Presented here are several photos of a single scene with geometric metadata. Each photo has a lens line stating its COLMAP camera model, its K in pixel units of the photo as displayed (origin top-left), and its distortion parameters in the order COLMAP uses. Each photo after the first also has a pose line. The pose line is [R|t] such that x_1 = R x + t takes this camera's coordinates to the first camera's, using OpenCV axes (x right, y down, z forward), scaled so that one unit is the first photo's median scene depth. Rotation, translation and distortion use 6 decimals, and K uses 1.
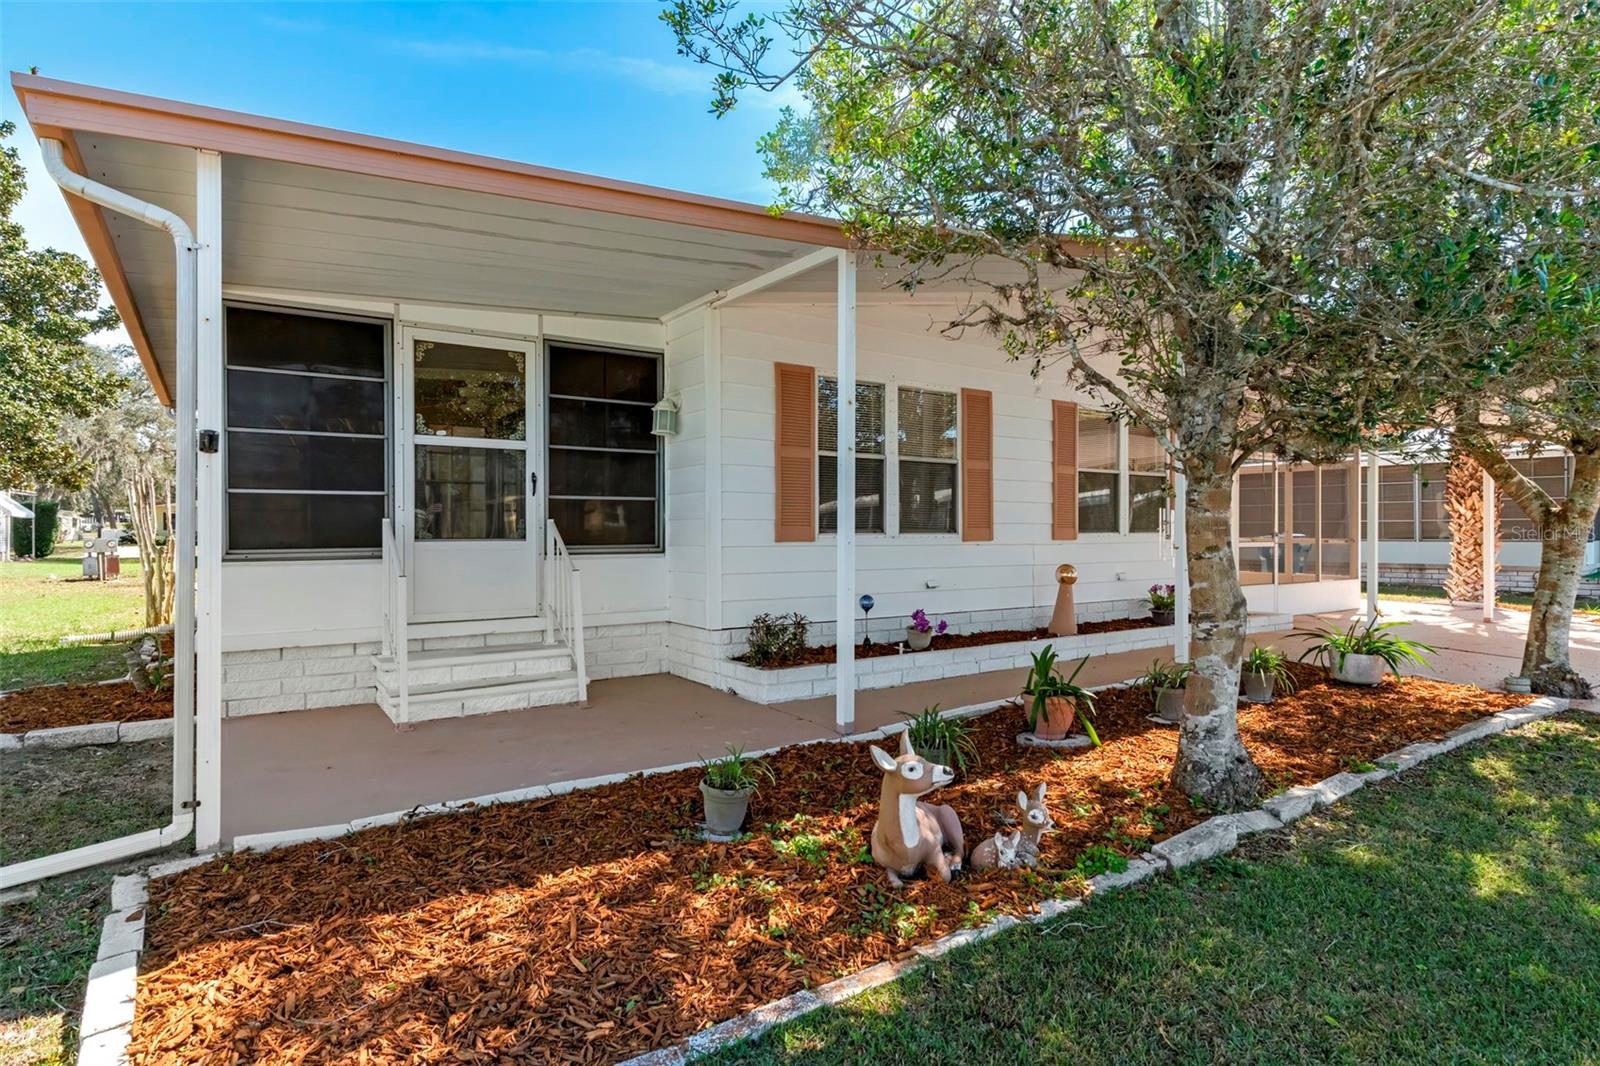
lens RADIAL K [[827.9, 0, 804.6], [0, 827.9, 532.4], [0, 0, 1]] dist [-0.001905, 0.002609]
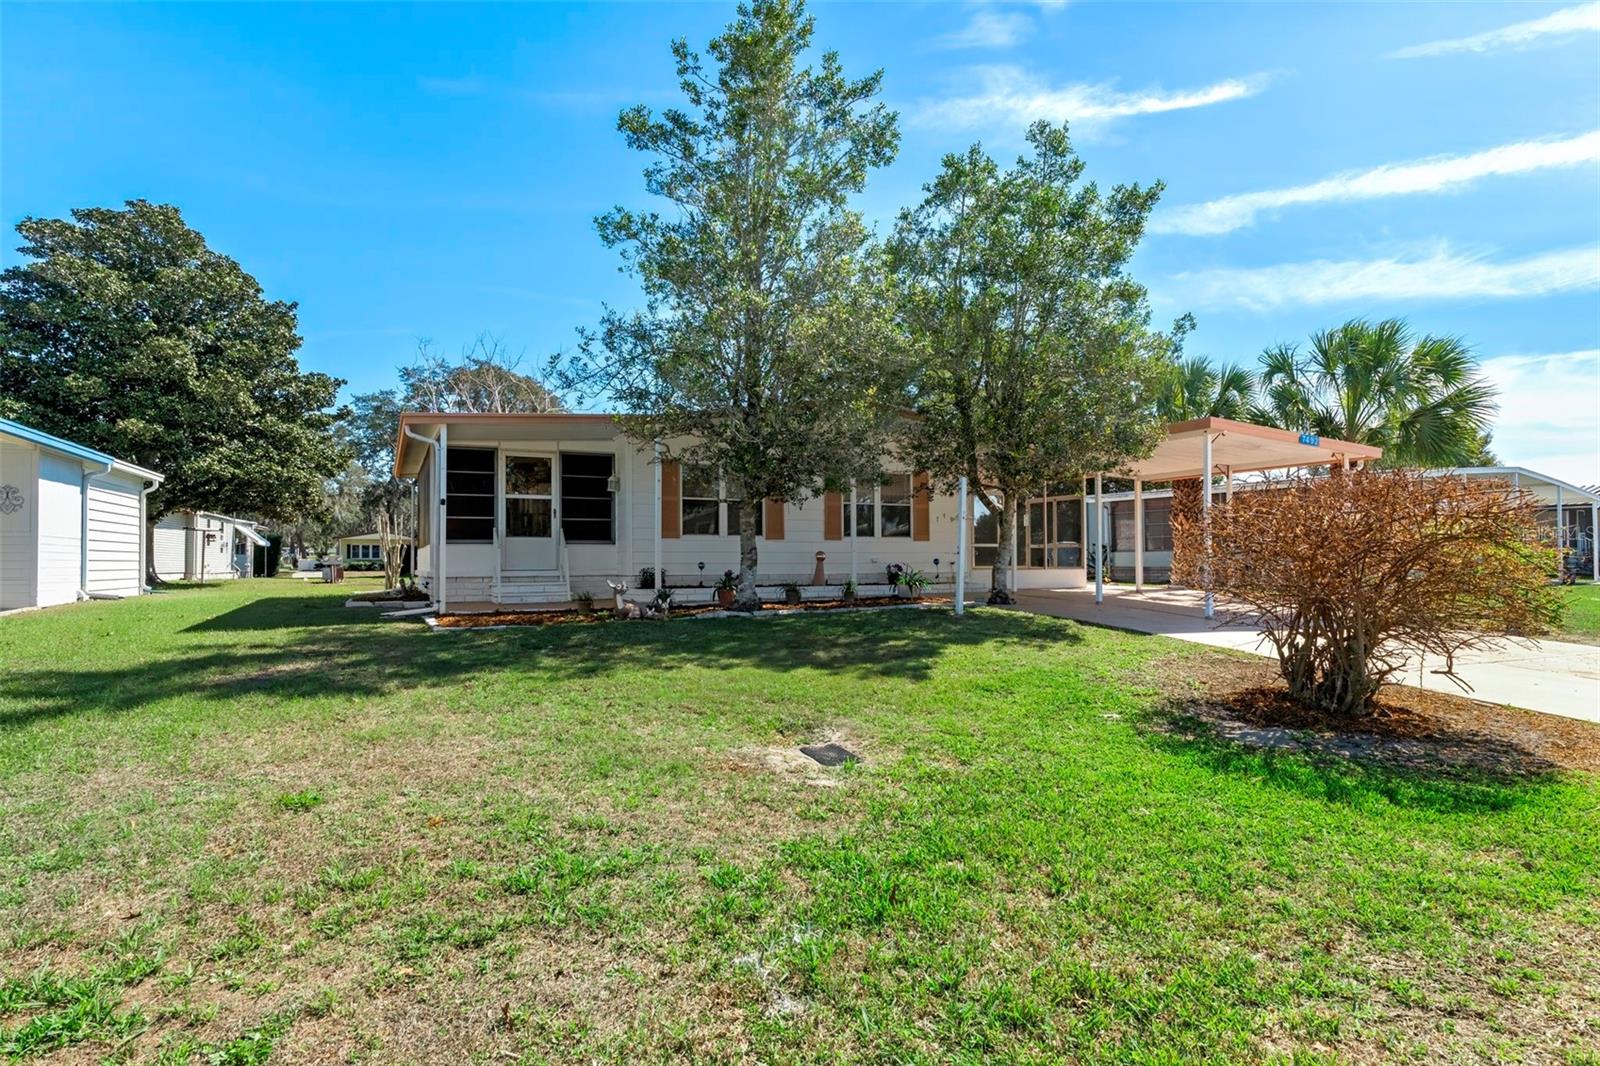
lens RADIAL K [[827.9, 0, 795.9], [0, 827.9, 536.7], [0, 0, 1]] dist [-0.001905, 0.002609]
pose [[0.989274, -0.007473, -0.145881, 0.645907], [0.002709, 0.999457, -0.032824, 0.080101], [0.146048, 0.032077, 0.988757, -1.137671]]
